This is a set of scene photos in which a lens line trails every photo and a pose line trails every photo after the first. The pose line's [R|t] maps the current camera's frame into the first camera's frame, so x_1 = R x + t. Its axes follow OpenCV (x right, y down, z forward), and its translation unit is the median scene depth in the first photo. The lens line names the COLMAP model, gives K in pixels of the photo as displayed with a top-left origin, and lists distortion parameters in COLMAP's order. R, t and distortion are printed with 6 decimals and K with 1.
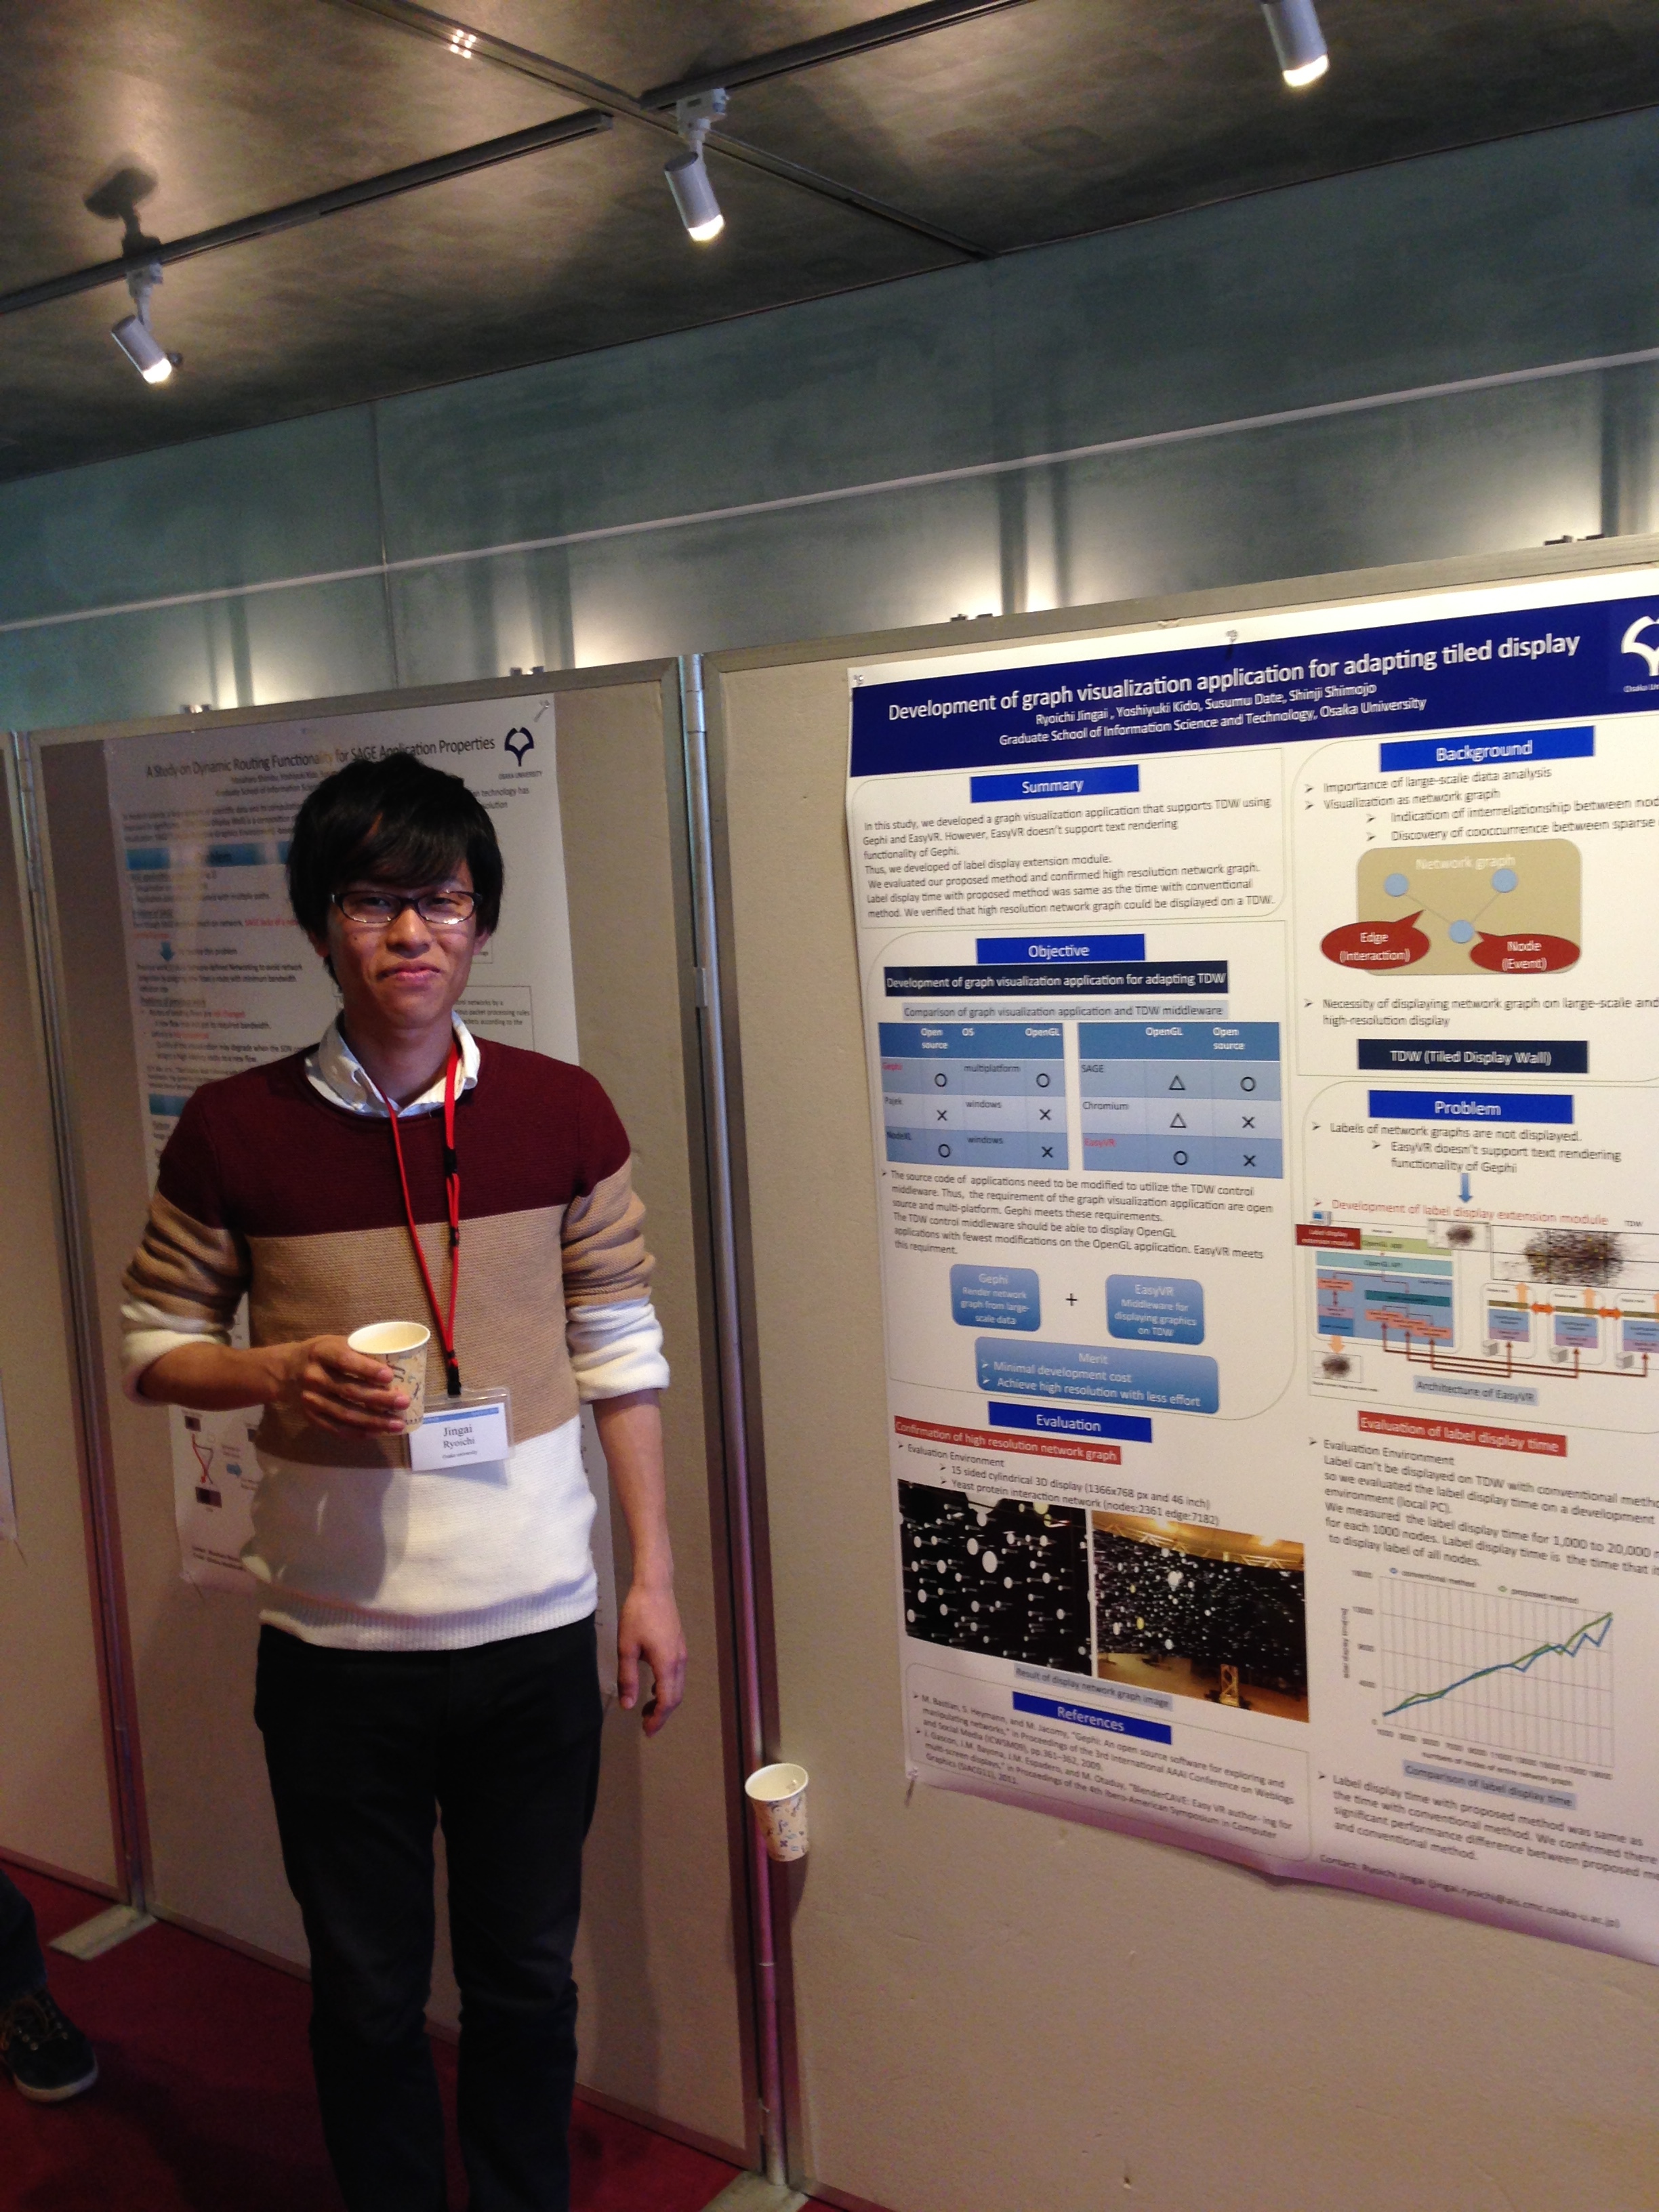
lens RADIAL K [[2113.3, 0, 829.5], [0, 2113.3, 1106.0], [0, 0, 1]] dist [0.150006, -0.304356]
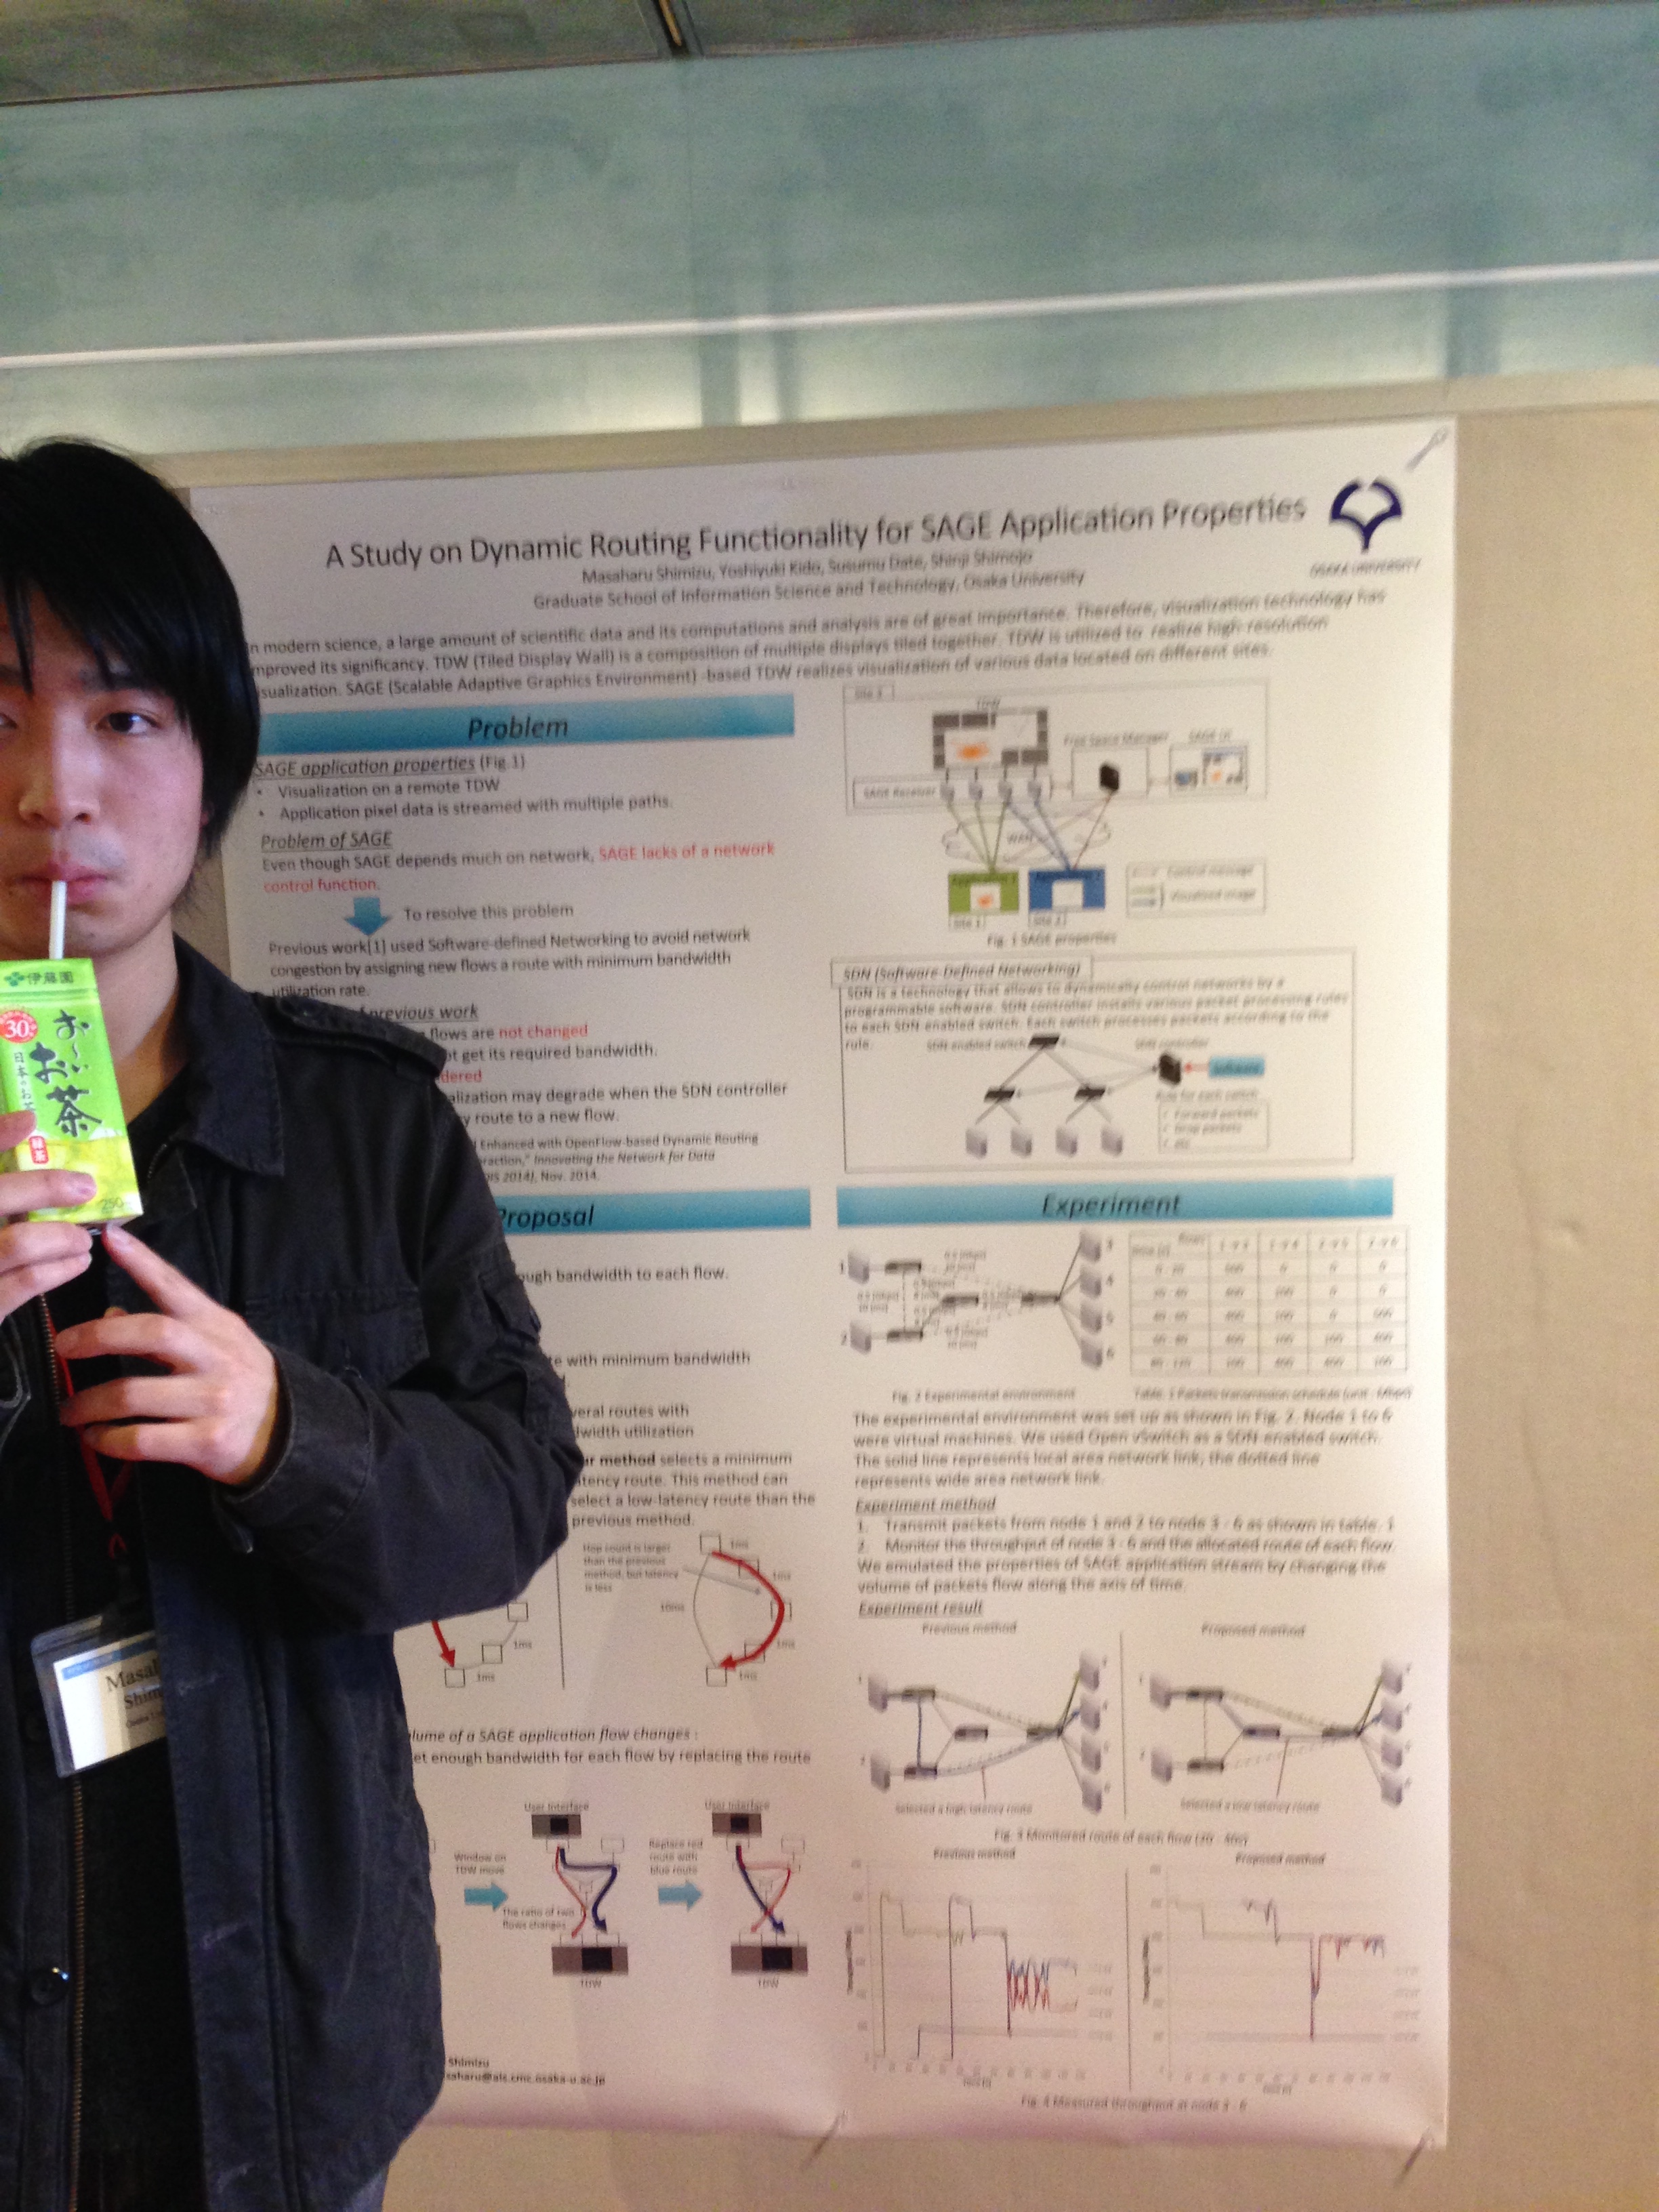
lens RADIAL K [[2113.3, 0, 829.5], [0, 2113.3, 1106.0], [0, 0, 1]] dist [0.150006, -0.304356]
pose [[0.858956, -0.050504, 0.509552, -0.488841], [0.059215, 0.998245, -0.000879, -0.020392], [-0.508614, 0.030928, 0.860439, 0.521810]]
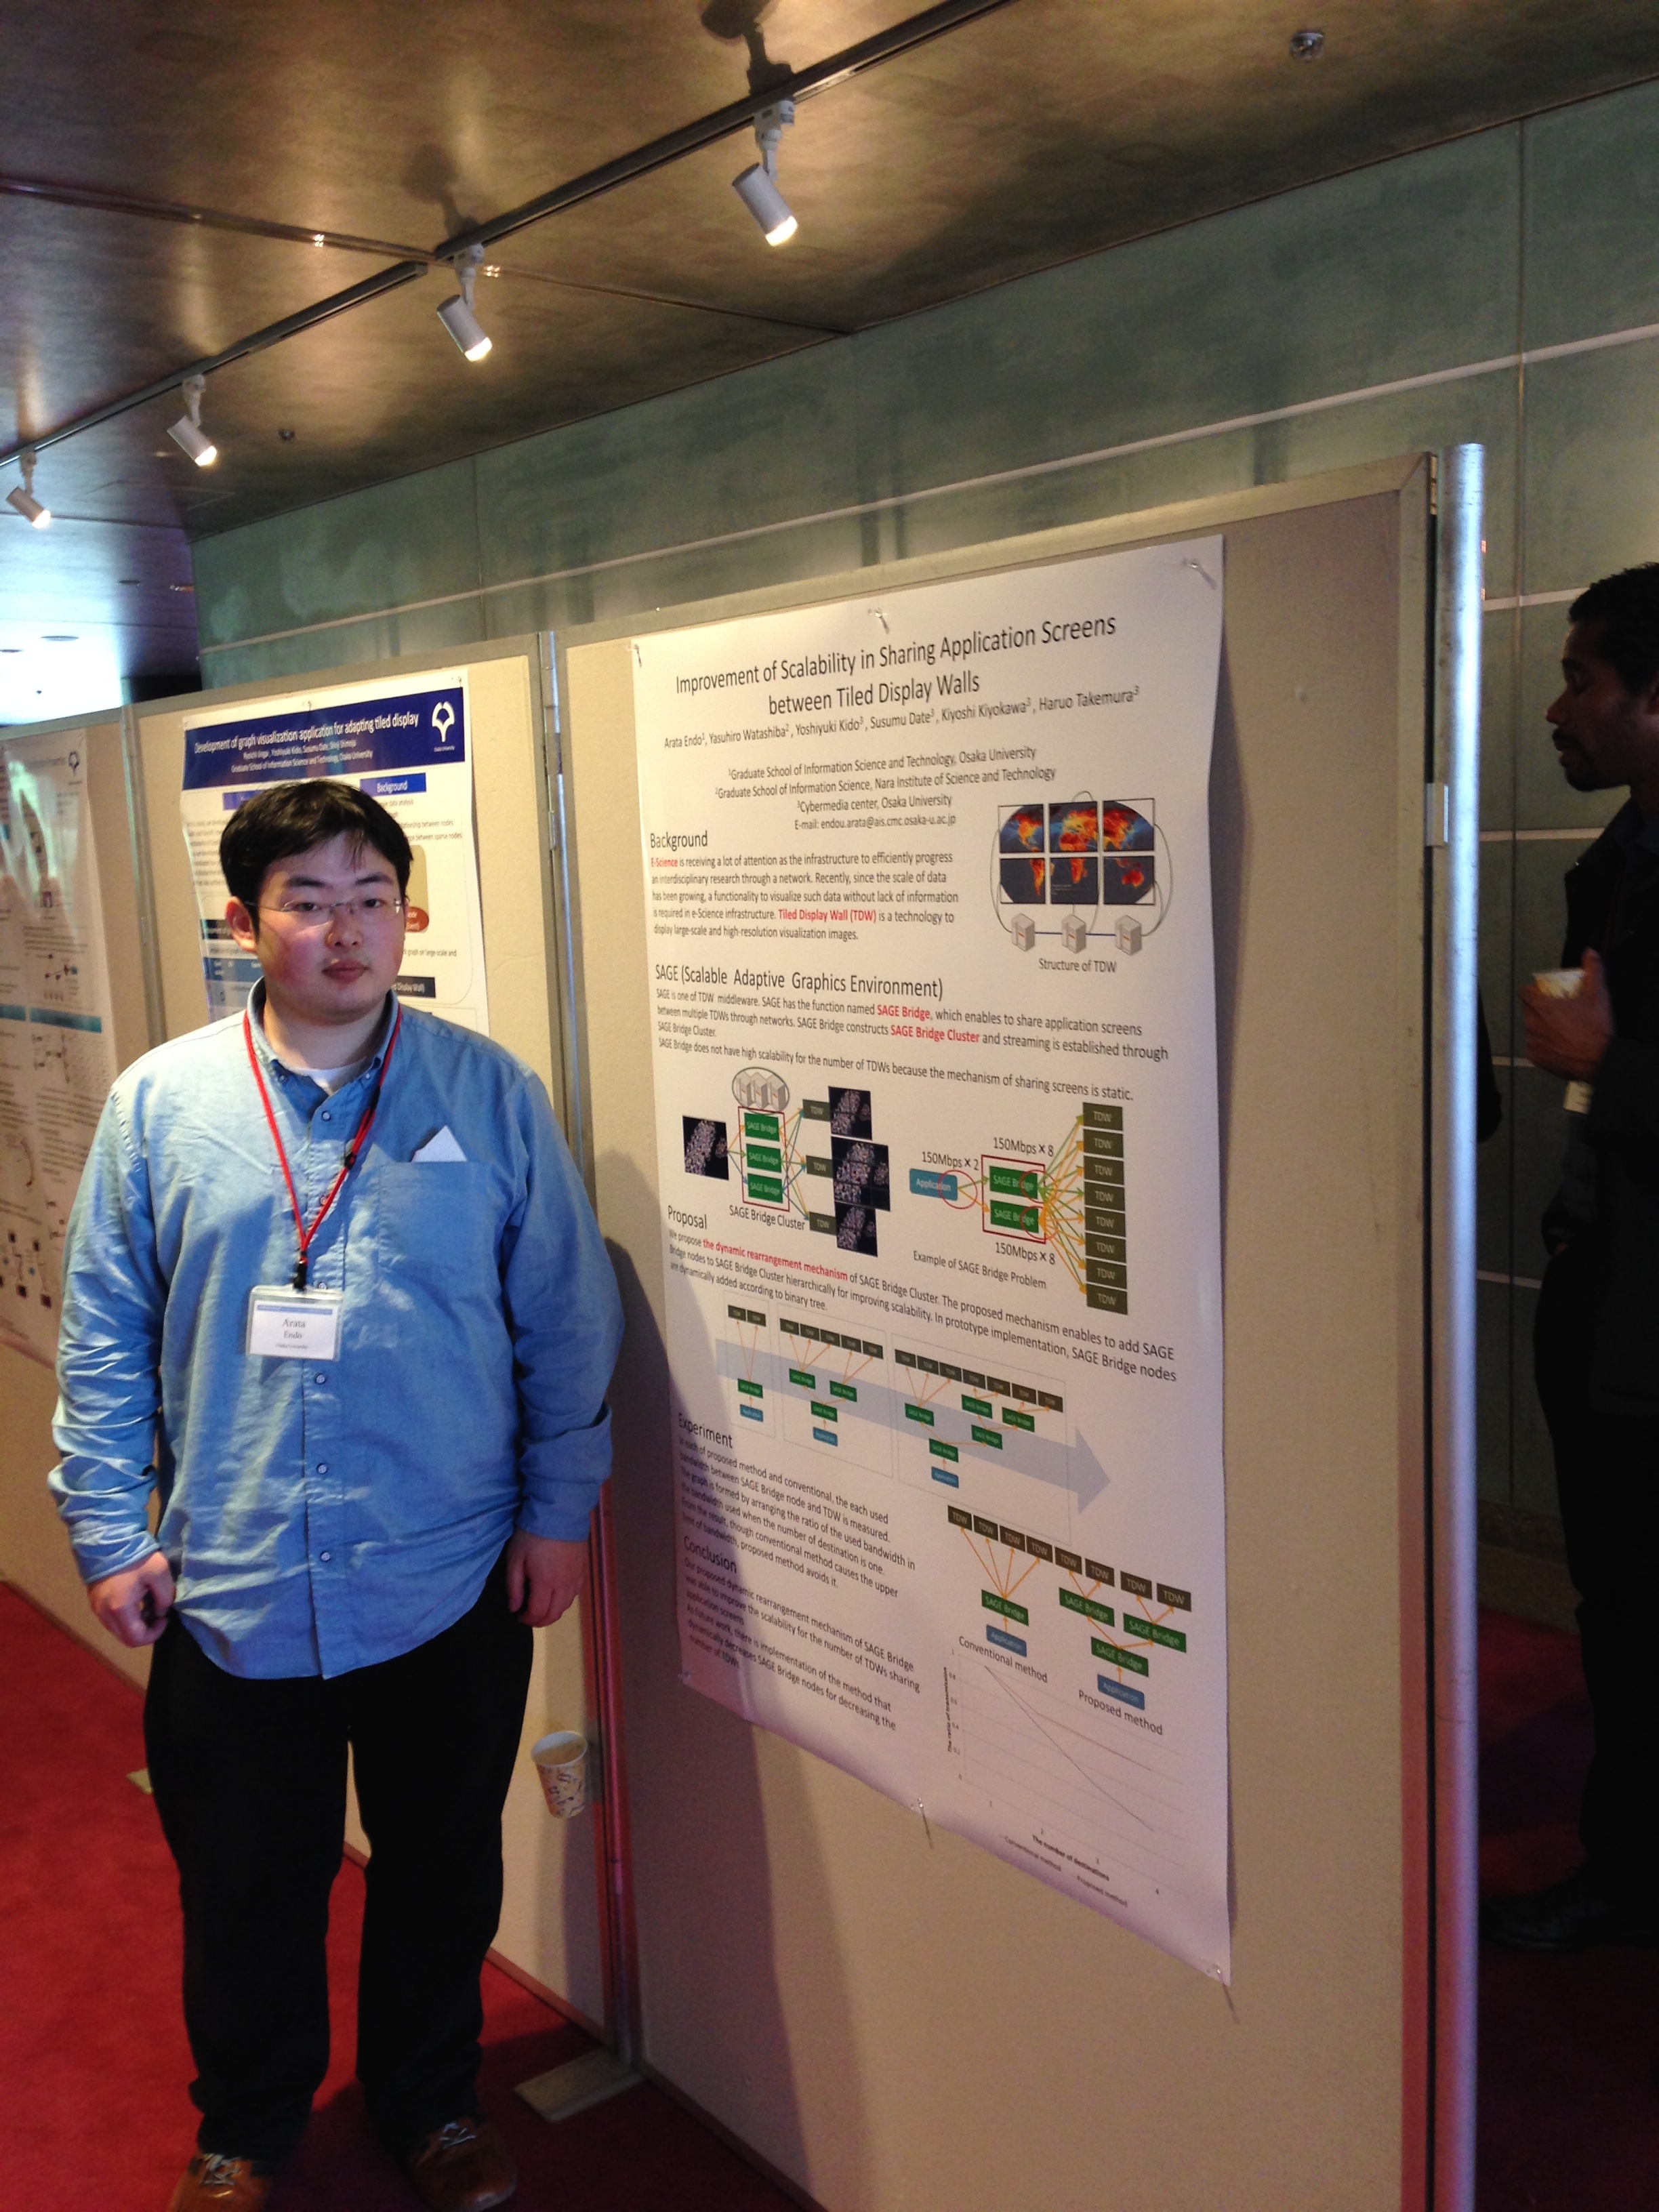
lens RADIAL K [[2206.7, 0, 829.5], [0, 2206.7, 1106.0], [0, 0, 1]] dist [0.061062, 0.014570]
pose [[0.955118, 0.051544, -0.291706, 0.727953], [-0.048309, 0.998665, 0.018284, 0.012711], [0.292259, -0.003372, 0.956333, -0.287416]]
